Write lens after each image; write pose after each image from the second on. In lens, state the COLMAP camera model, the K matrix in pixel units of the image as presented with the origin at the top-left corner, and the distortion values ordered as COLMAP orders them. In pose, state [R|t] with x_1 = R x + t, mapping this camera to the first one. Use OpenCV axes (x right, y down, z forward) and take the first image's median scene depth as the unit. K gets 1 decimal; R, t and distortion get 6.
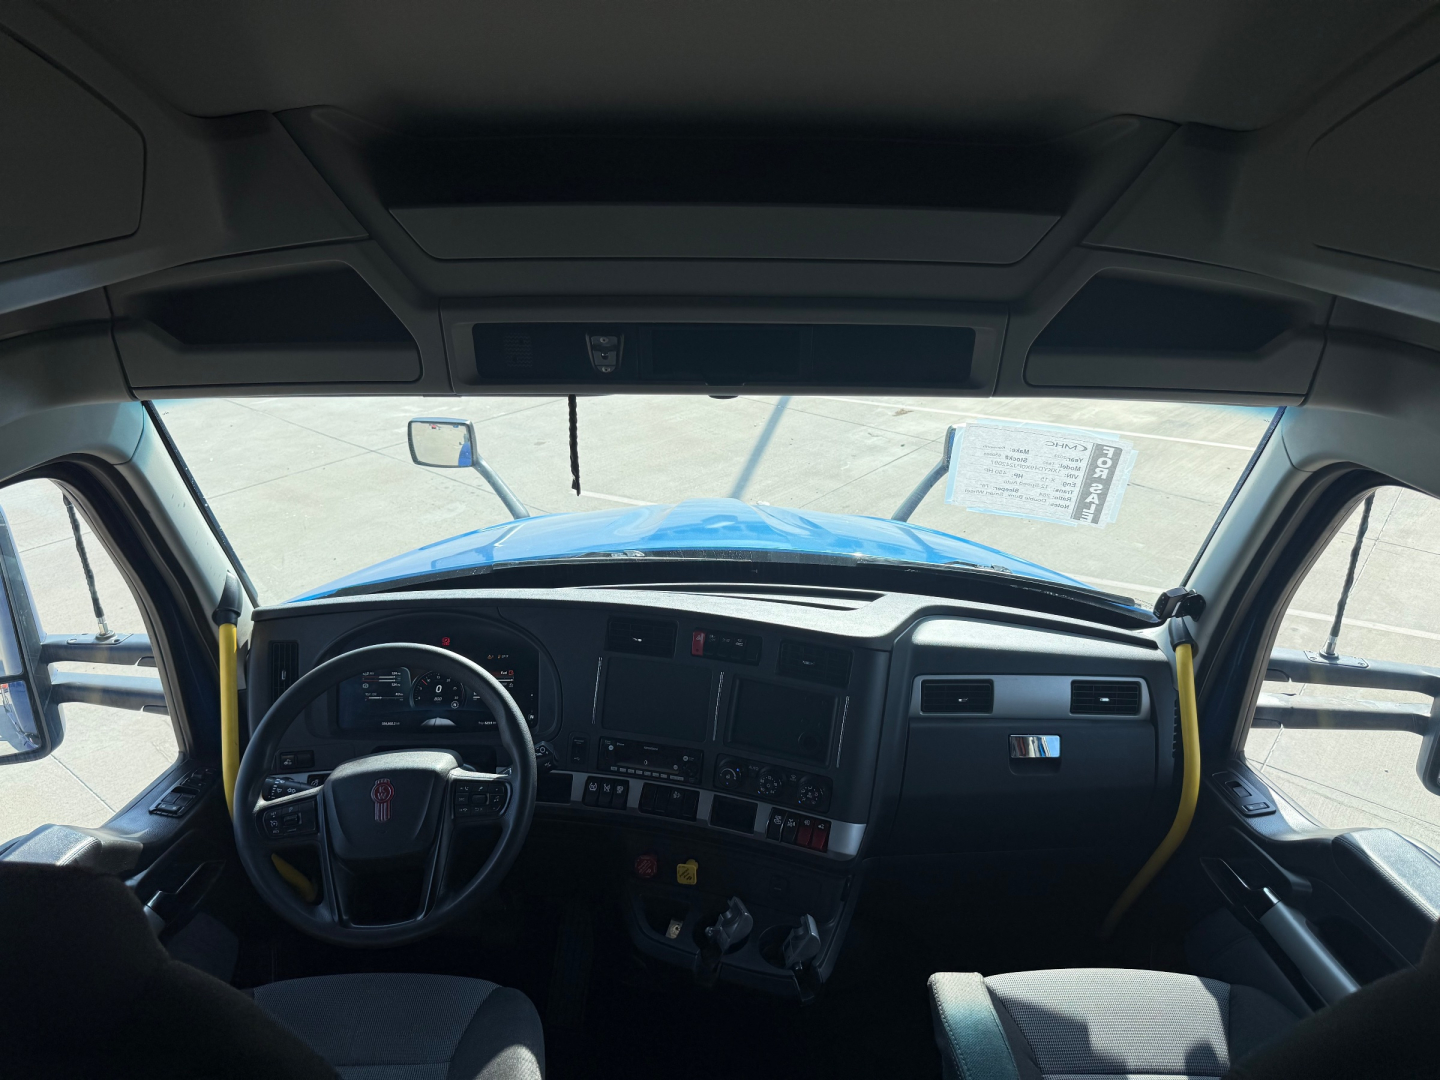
lens RADIAL K [[961.5, 0, 720.0], [0, 961.5, 540.0], [0, 0, 1]] dist [0.002106, -0.056670]
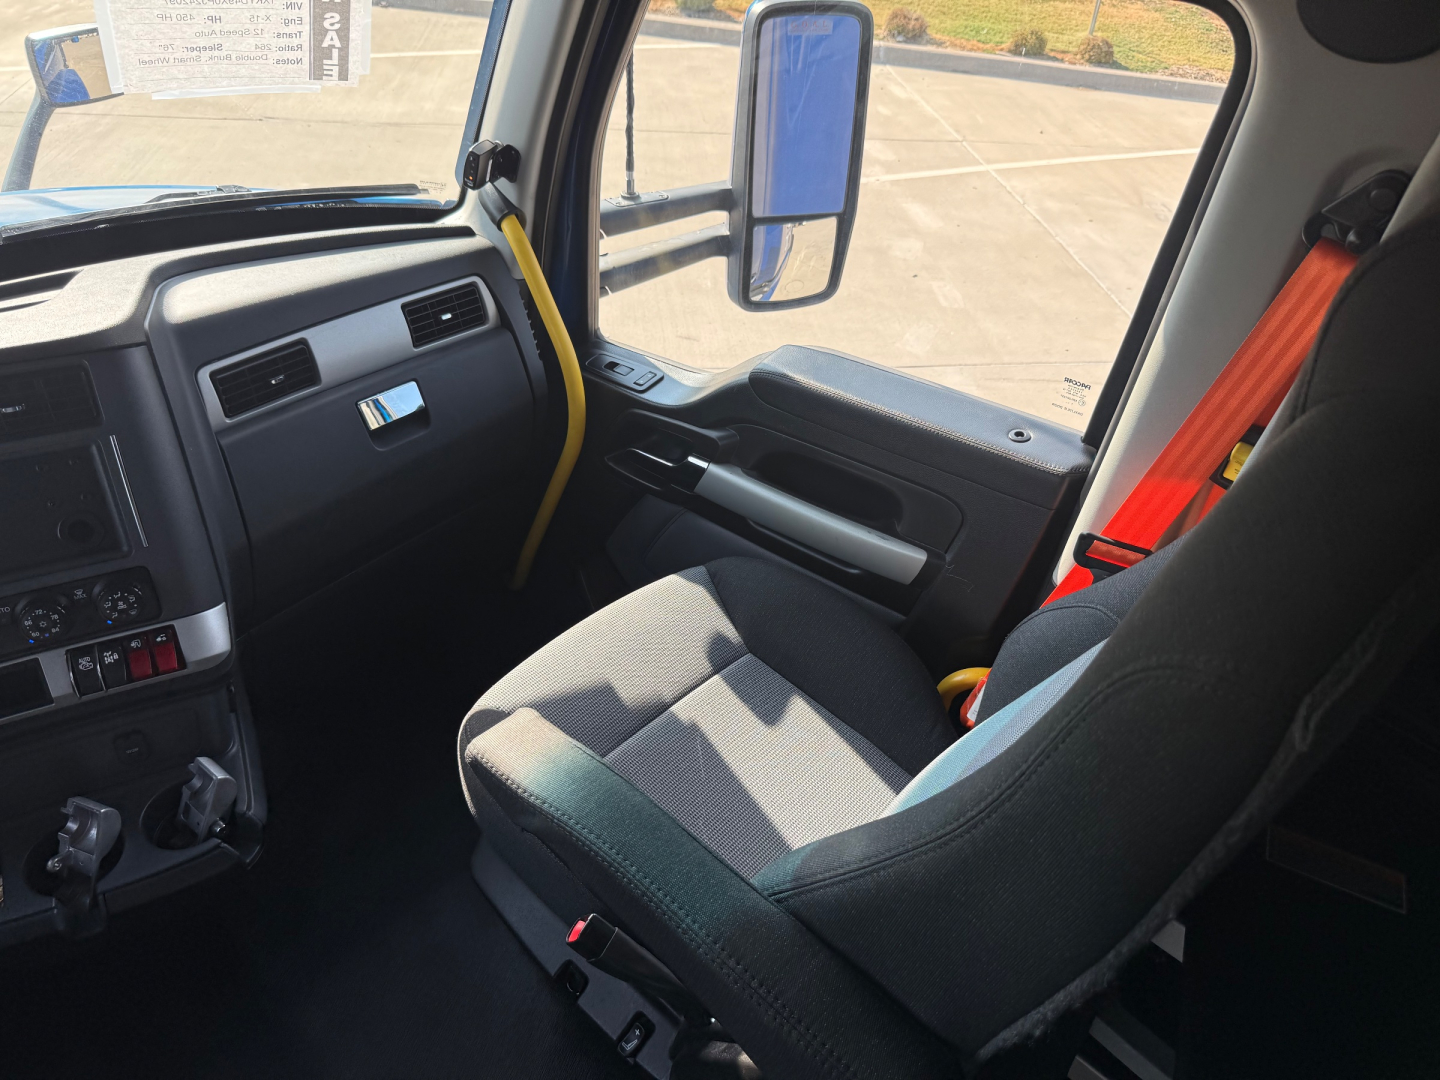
lens RADIAL K [[1024.4, 0, 715.9], [0, 1024.4, 543.8], [0, 0, 1]] dist [0.009728, -0.026393]
pose [[0.678102, -0.443121, 0.586362, -0.017160], [0.231652, 0.886002, 0.401668, 0.047295], [-0.697506, -0.136540, 0.703450, 0.245187]]
